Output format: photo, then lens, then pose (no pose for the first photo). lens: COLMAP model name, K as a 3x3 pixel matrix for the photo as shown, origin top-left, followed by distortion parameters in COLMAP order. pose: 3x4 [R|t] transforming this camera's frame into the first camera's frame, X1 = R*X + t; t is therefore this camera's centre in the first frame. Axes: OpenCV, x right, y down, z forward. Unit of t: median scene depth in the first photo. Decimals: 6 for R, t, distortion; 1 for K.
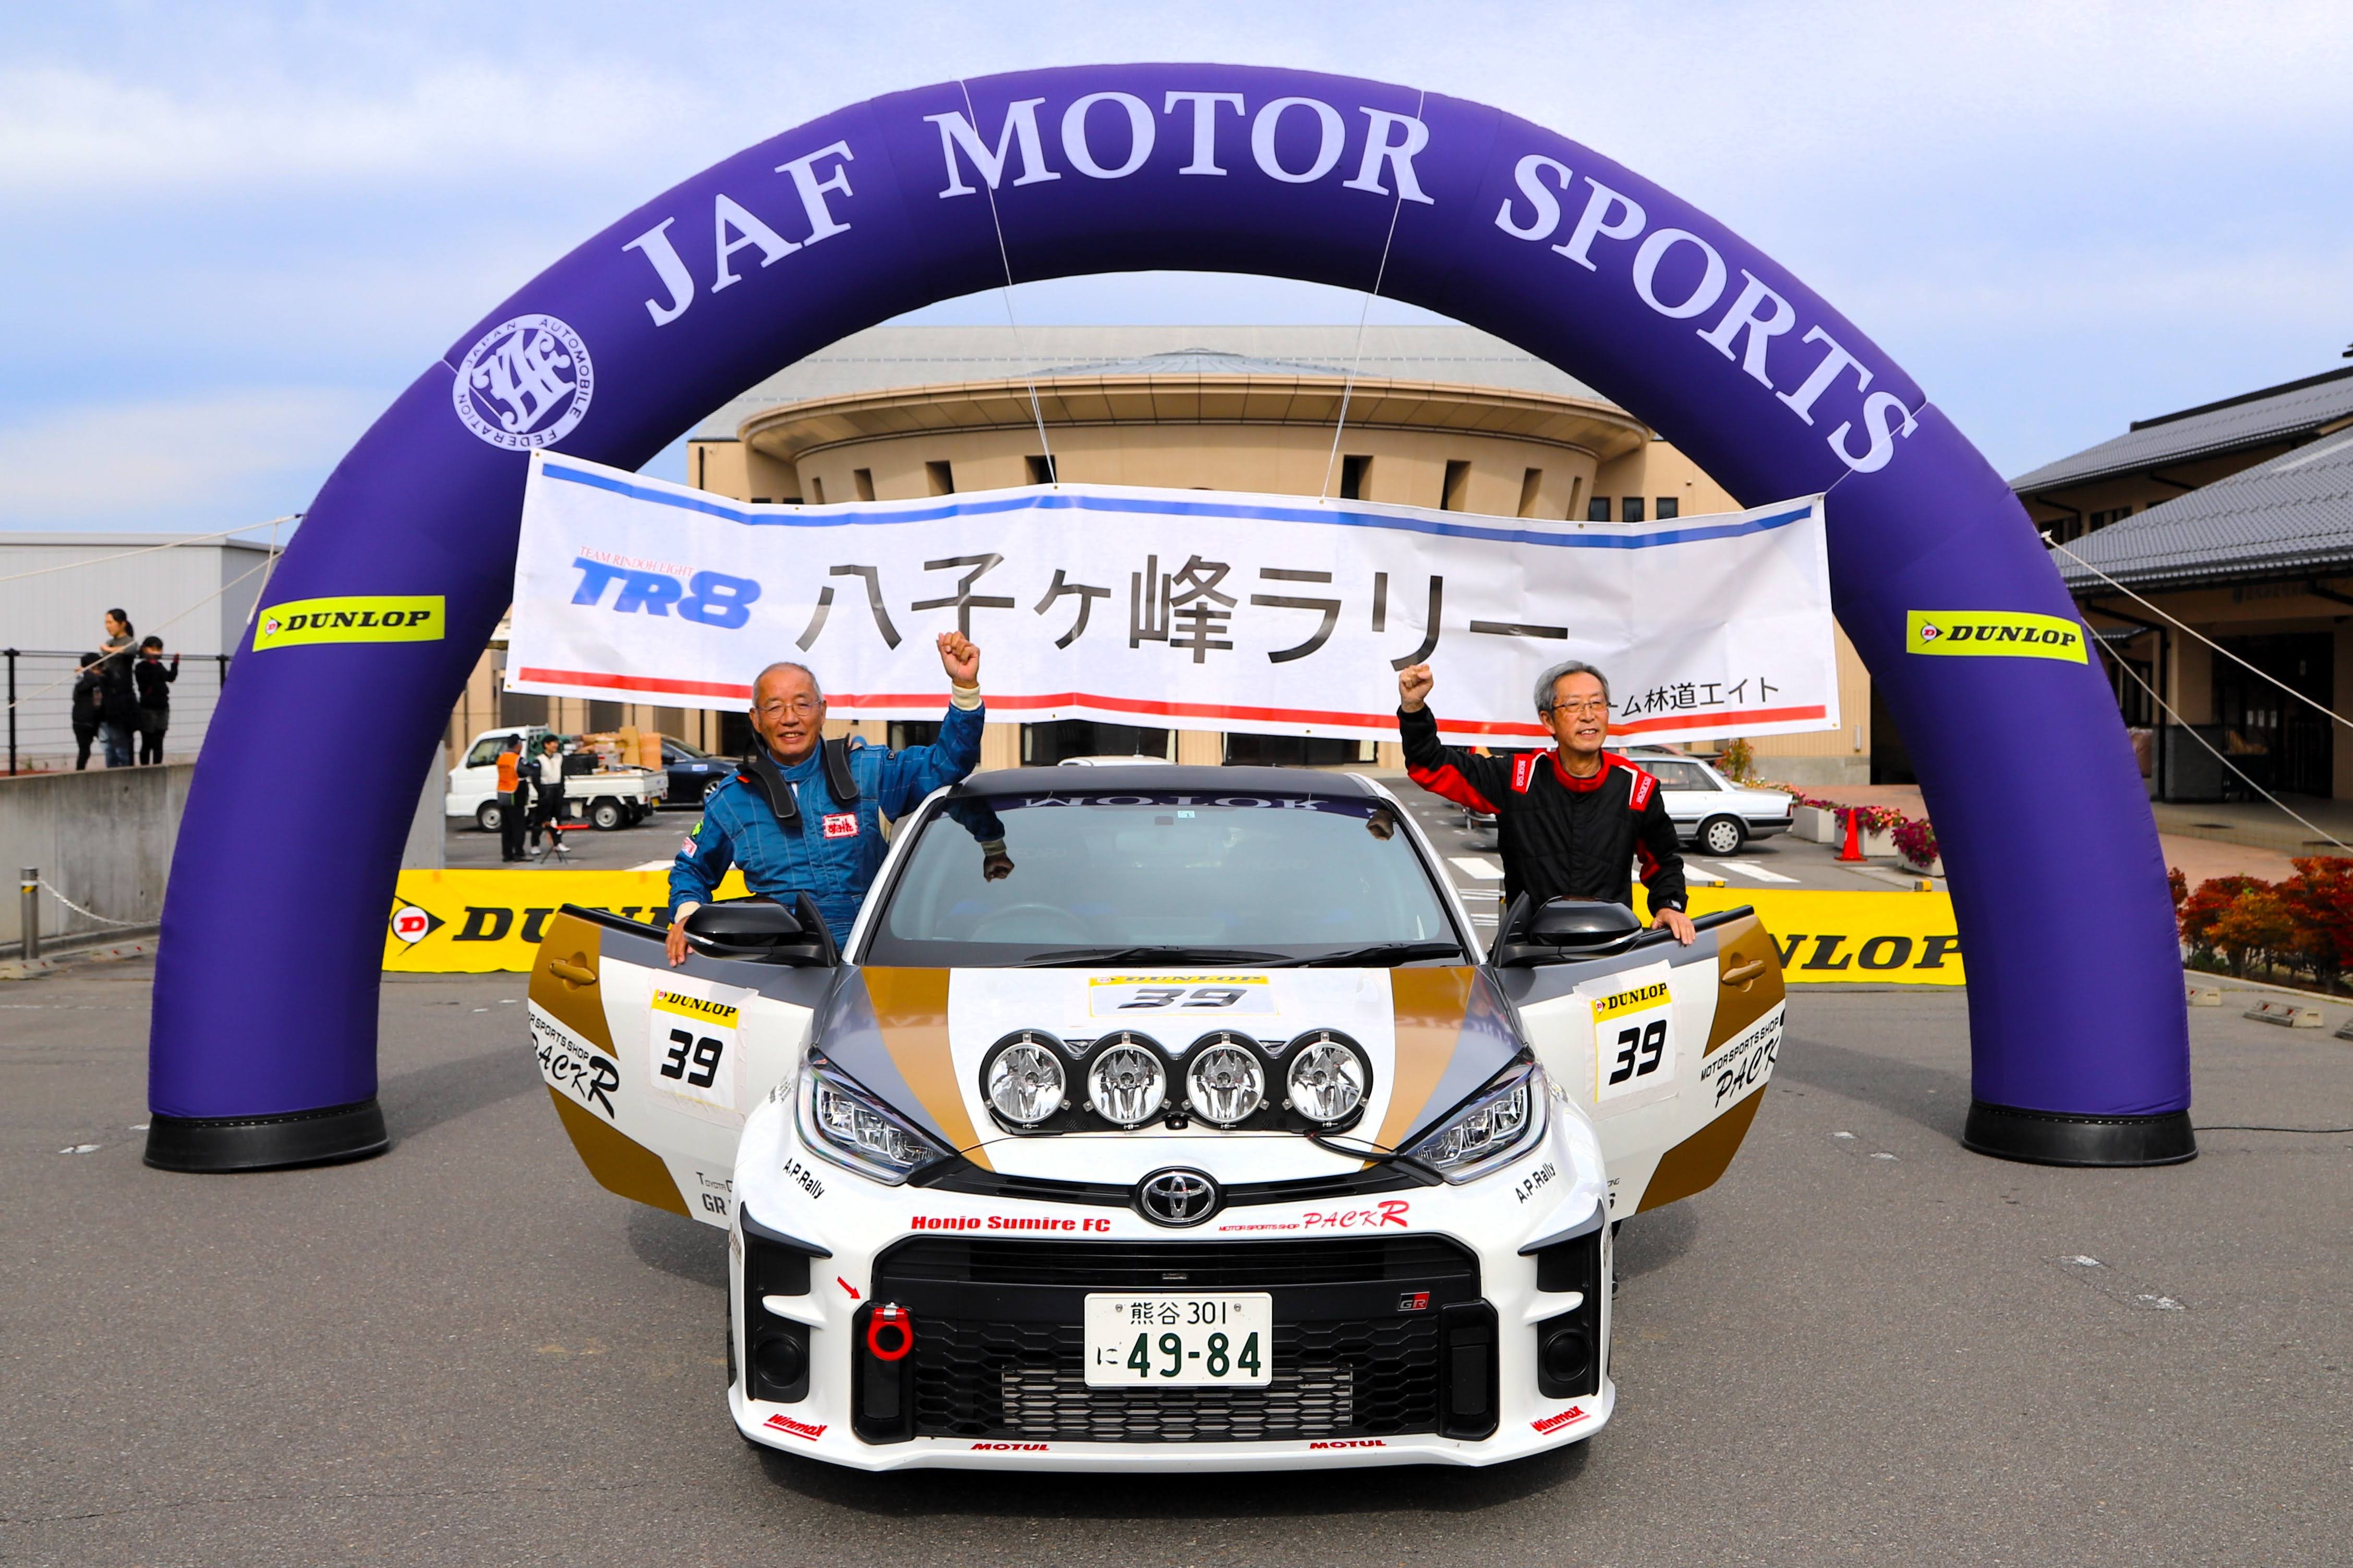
lens RADIAL K [[2098.5, 0, 1089.8], [0, 2098.5, 779.0], [0, 0, 1]] dist [-0.030104, -0.019157]
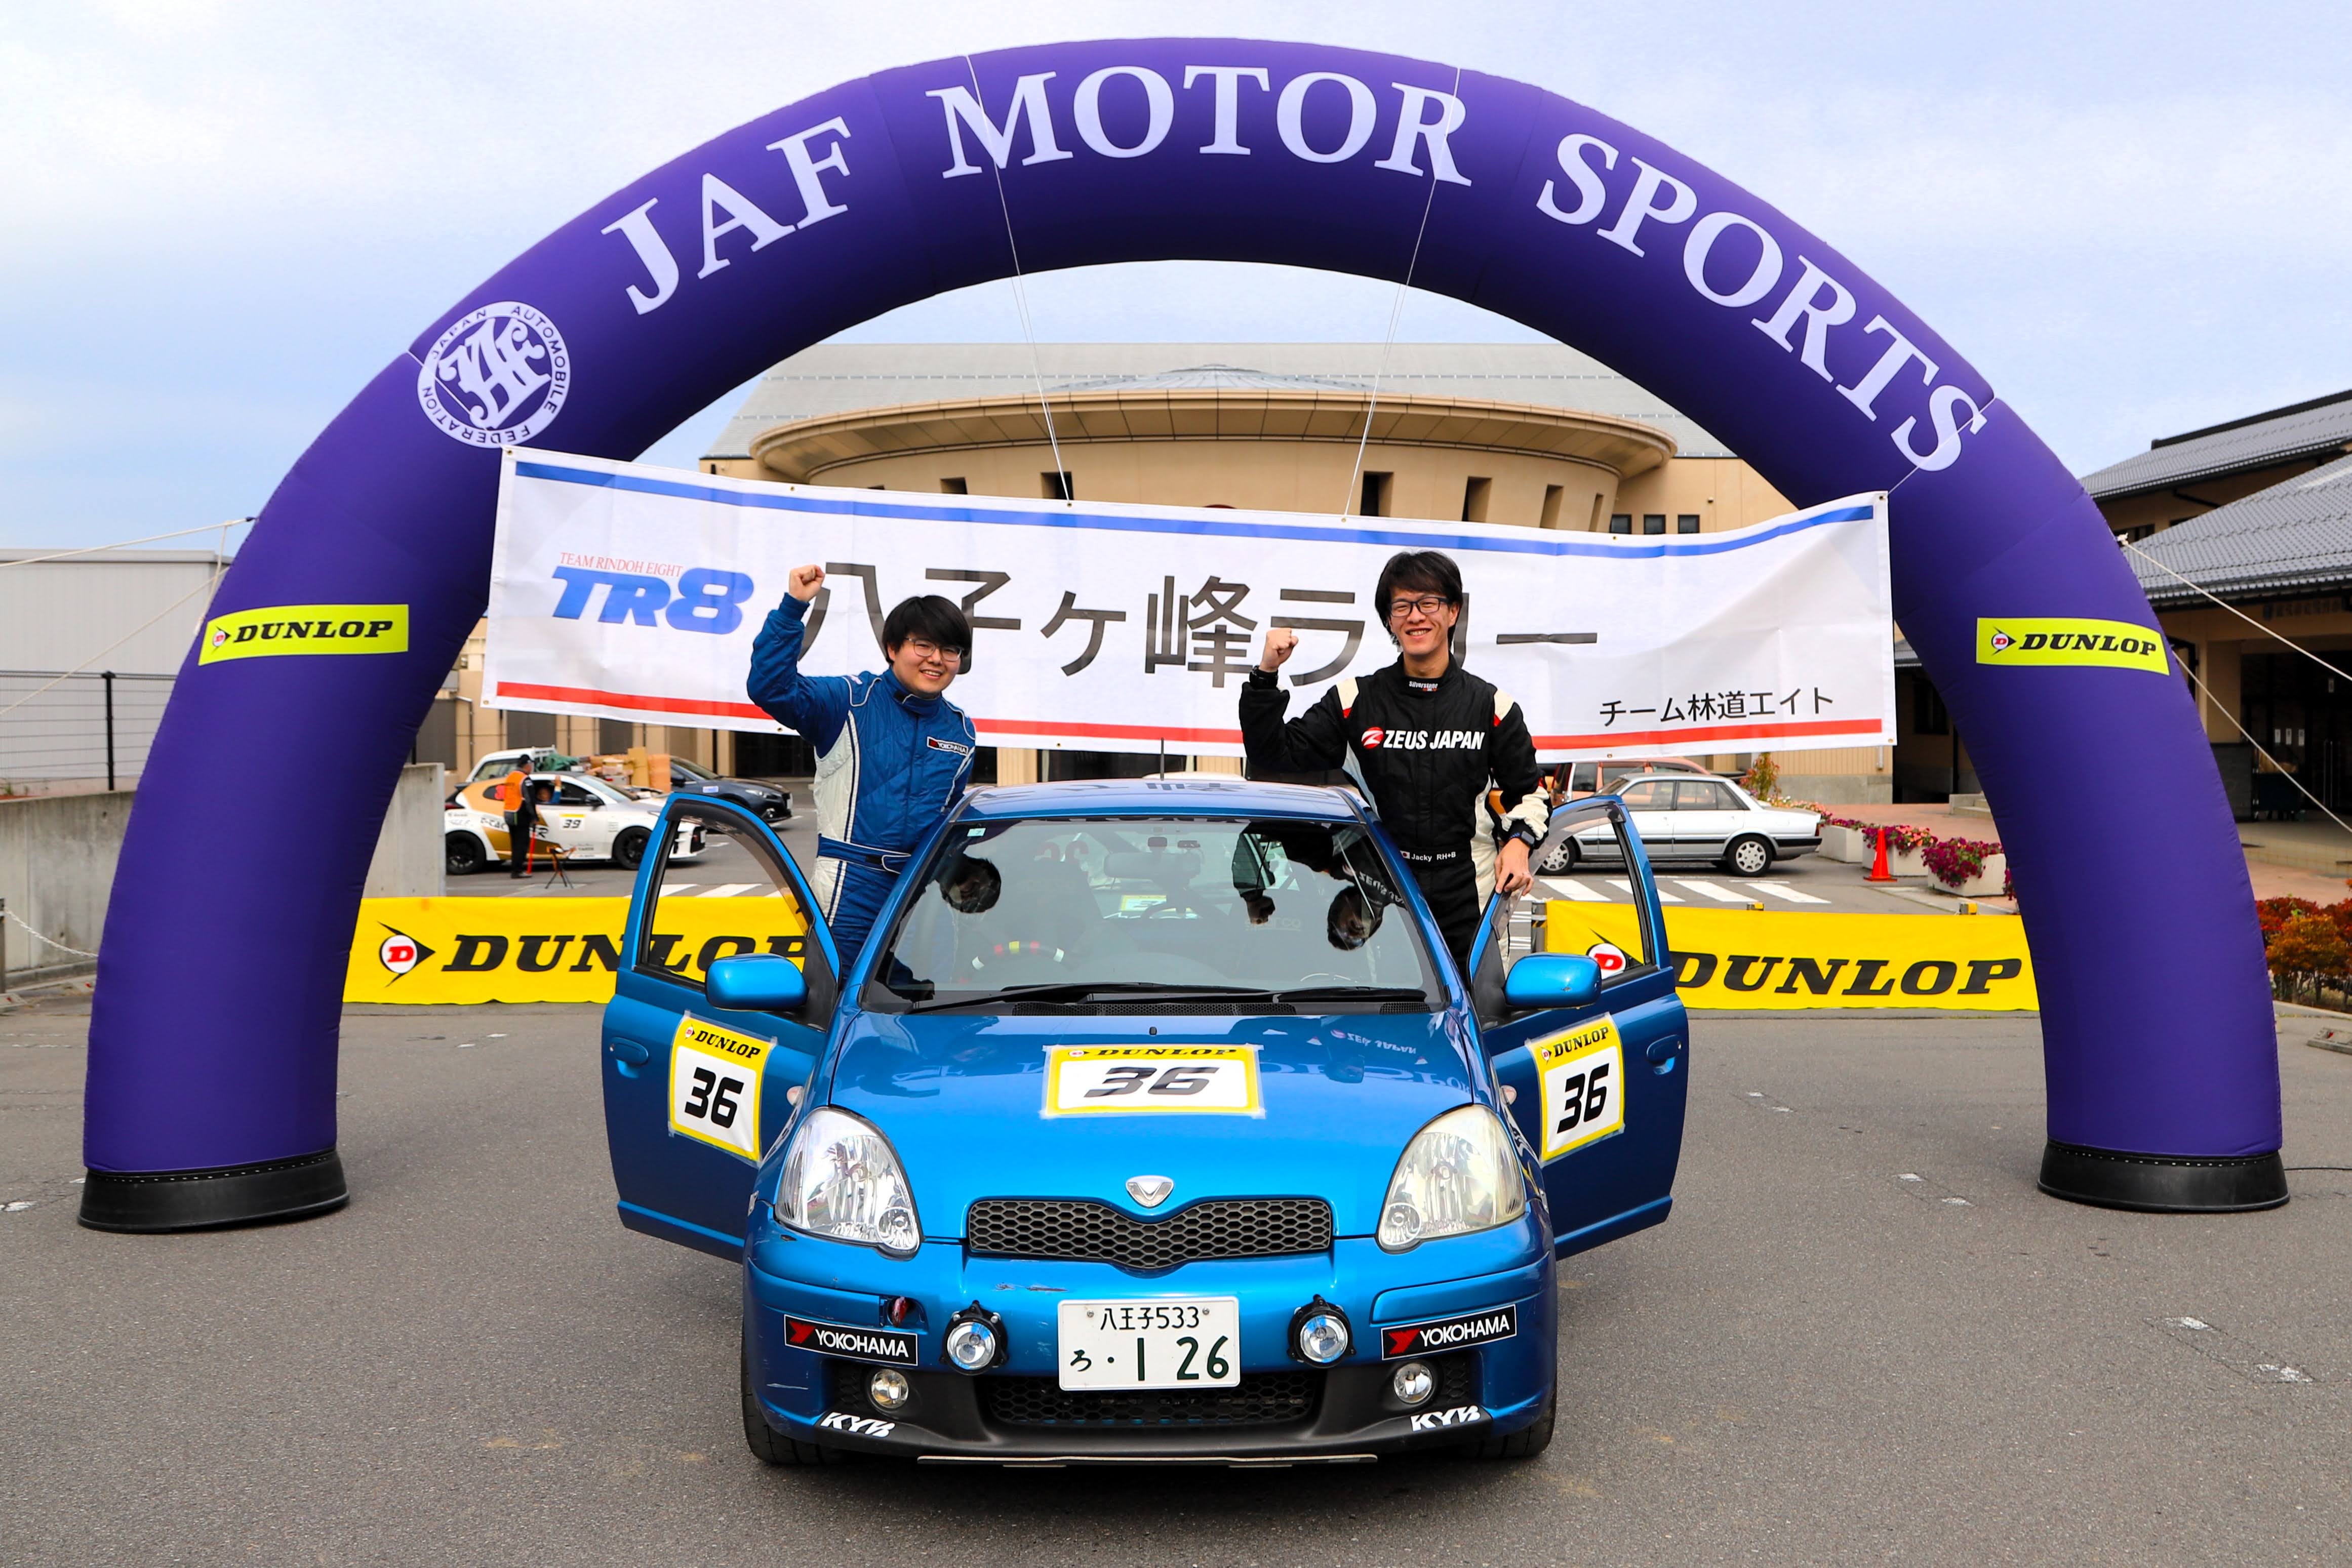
lens RADIAL K [[1925.0, 0, 1146.3], [0, 1925.0, 778.2], [0, 0, 1]] dist [-0.037950, 0.005899]
pose [[0.999825, -0.003058, 0.018459, 0.002220], [0.003263, 0.999933, -0.011074, -0.000293], [-0.018424, 0.011133, 0.999768, 0.147343]]
